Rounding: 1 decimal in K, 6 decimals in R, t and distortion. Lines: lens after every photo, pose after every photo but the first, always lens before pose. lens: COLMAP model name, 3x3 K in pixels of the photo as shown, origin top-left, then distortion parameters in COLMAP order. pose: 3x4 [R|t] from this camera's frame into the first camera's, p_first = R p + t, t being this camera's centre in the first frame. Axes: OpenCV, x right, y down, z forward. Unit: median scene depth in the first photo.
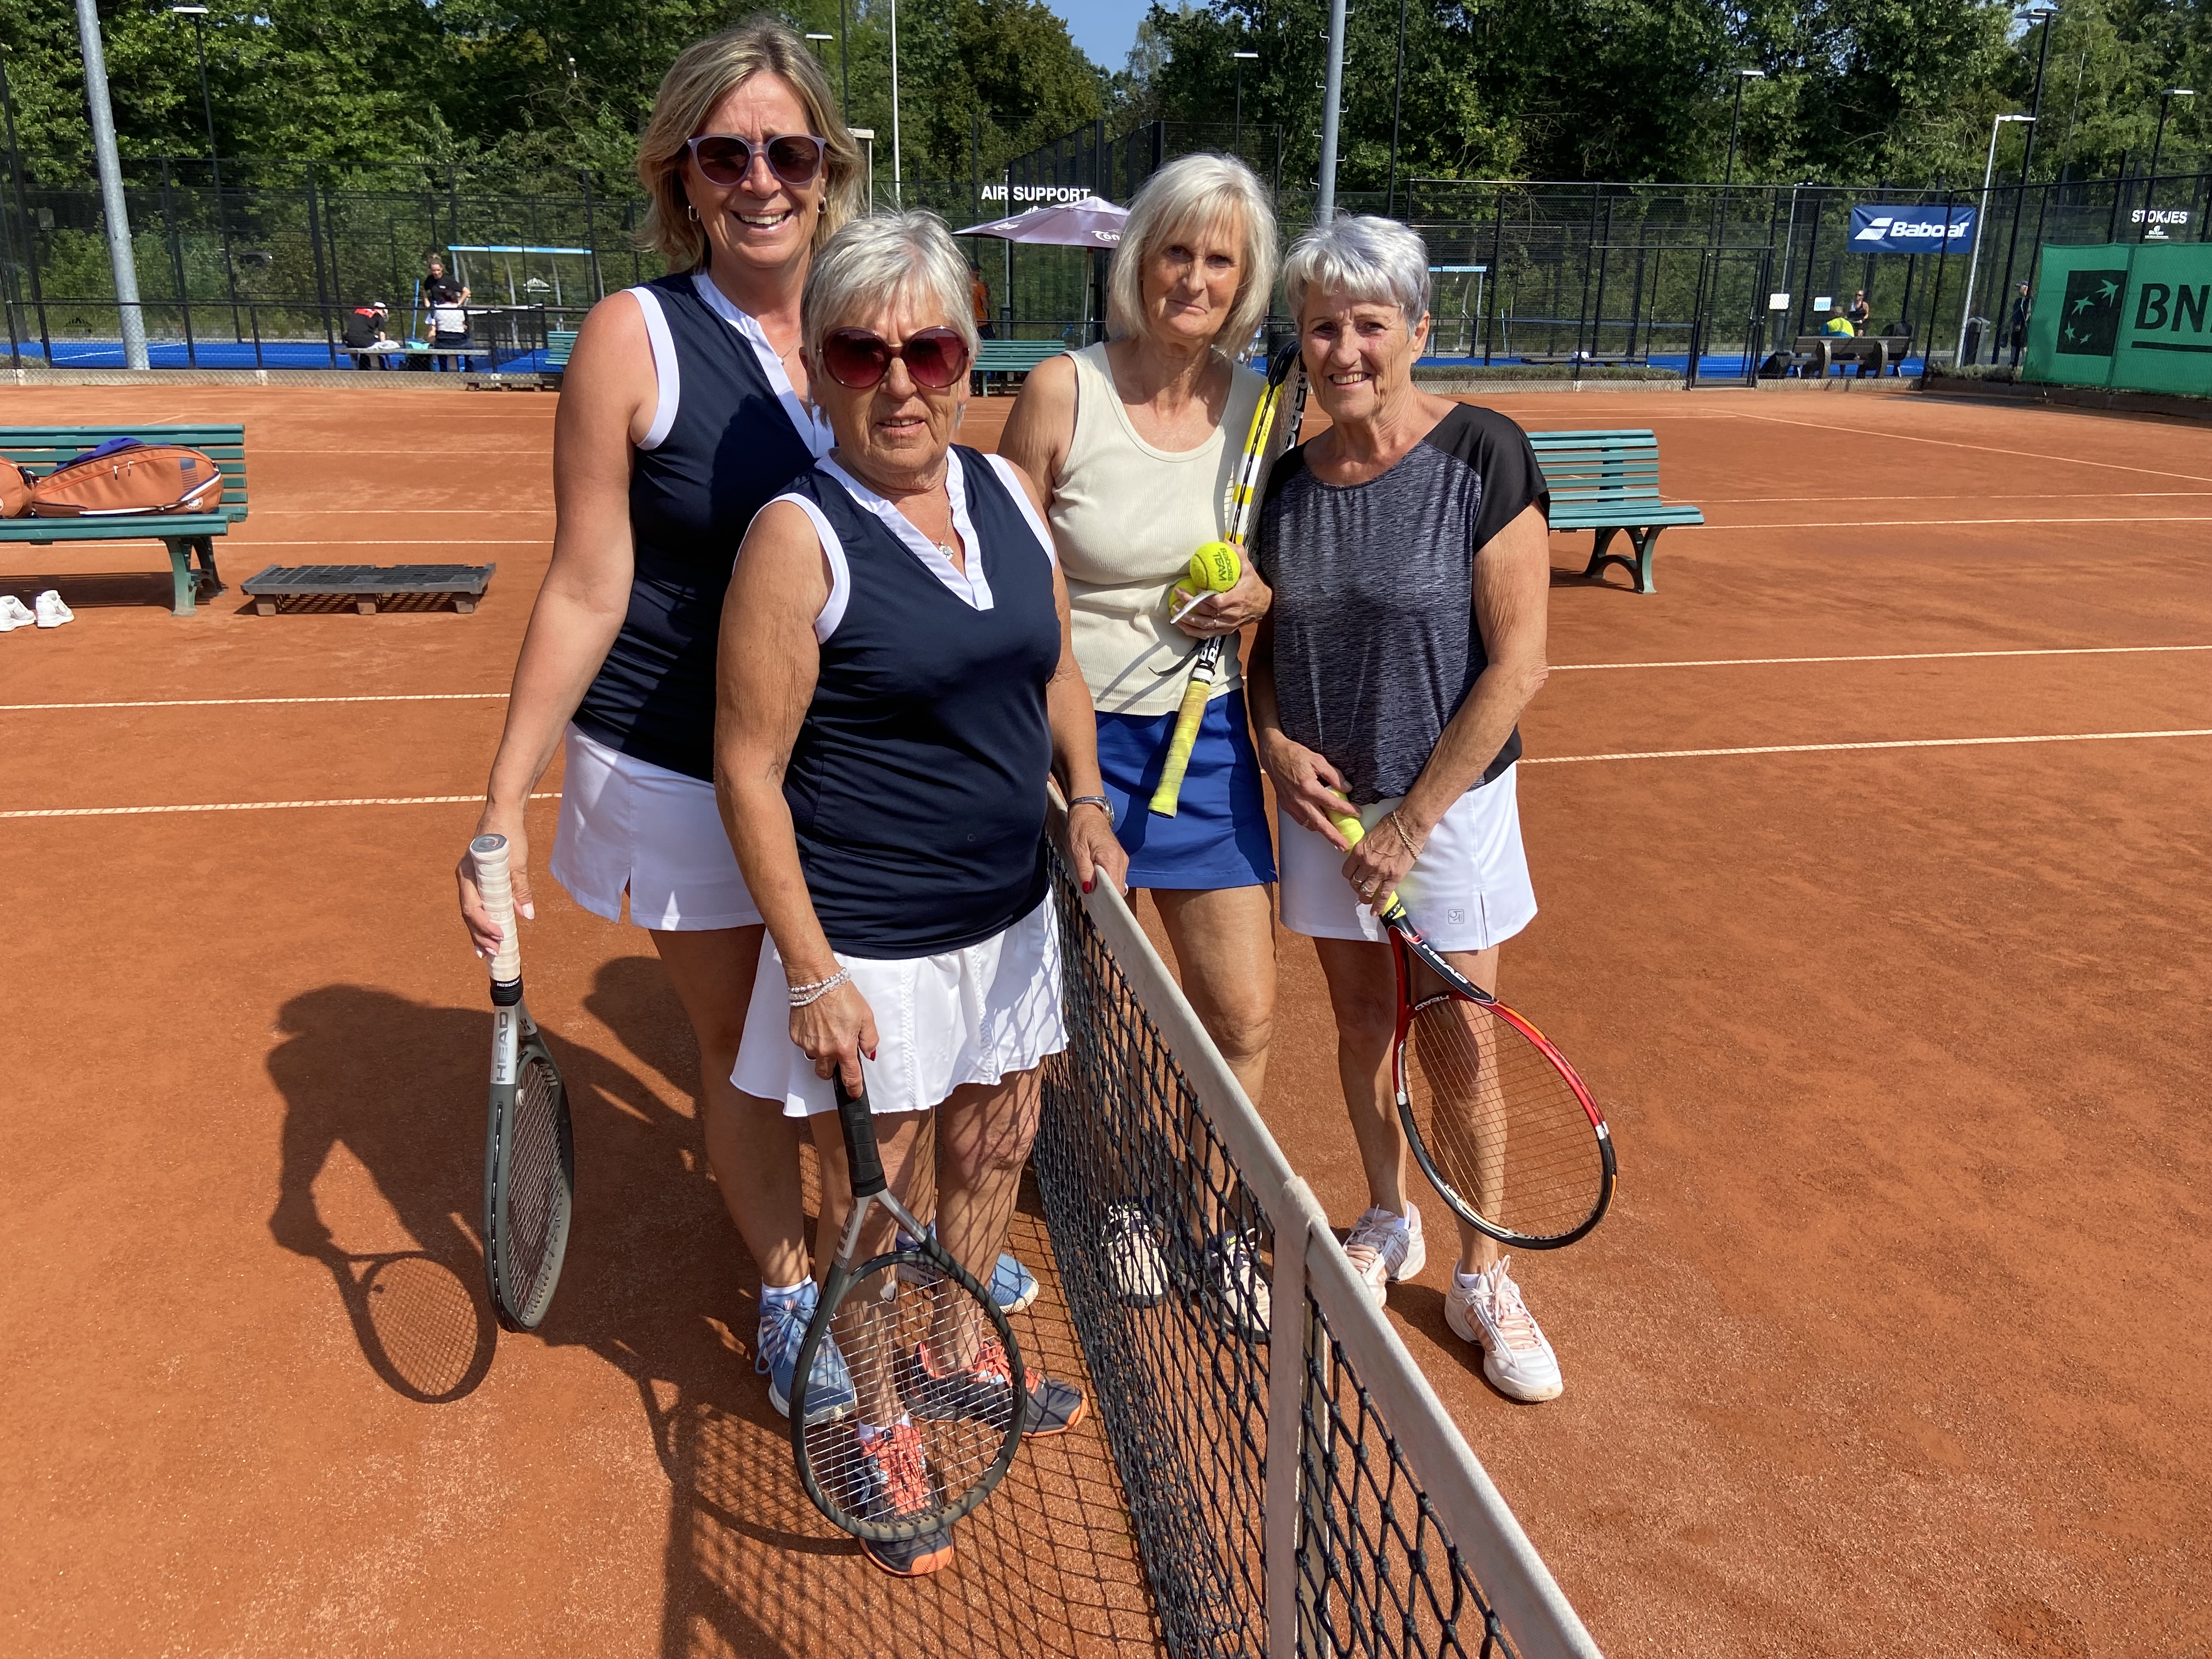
lens RADIAL K [[1699.7, 0, 1102.5], [0, 1699.7, 828.8], [0, 0, 1]] dist [0.003668, -0.000980]
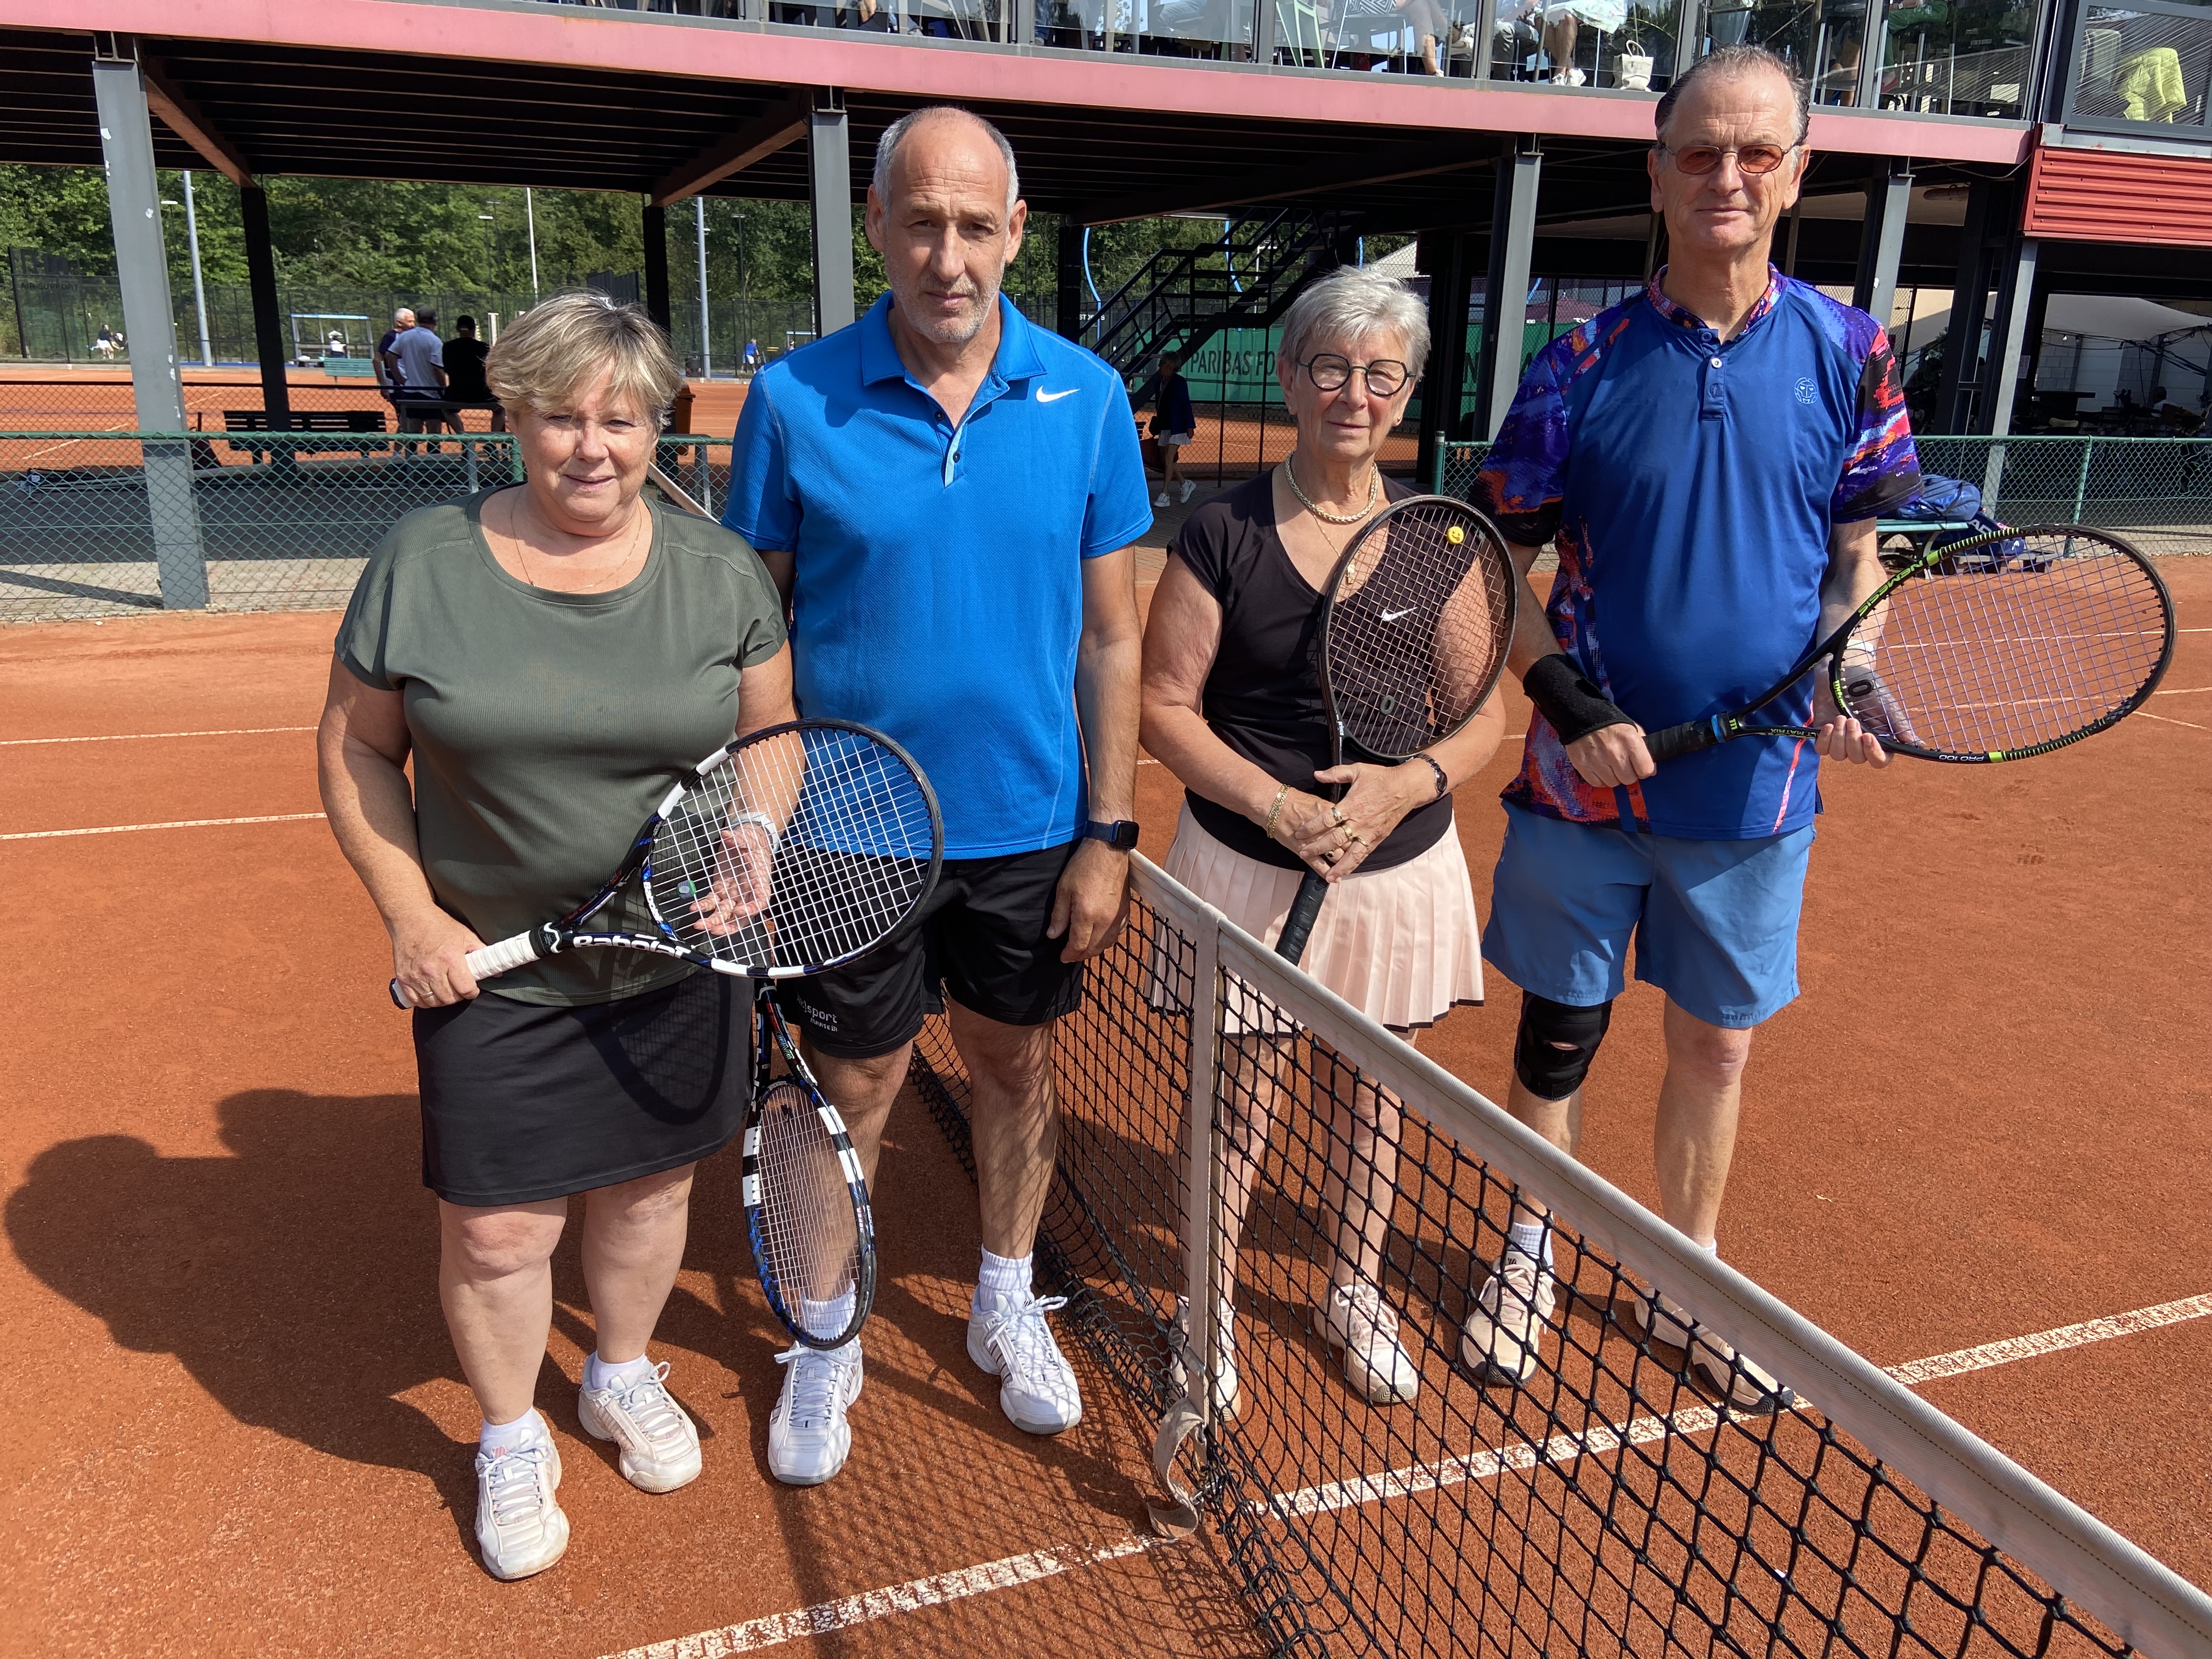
lens RADIAL K [[1699.7, 0, 1108.1], [0, 1699.7, 833.6], [0, 0, 1]] dist [0.003668, -0.000980]
pose [[0.981576, -0.042466, 0.186295, 0.121406], [0.049028, 0.998324, -0.030759, 0.303017], [-0.184676, 0.039326, 0.982012, -0.900454]]
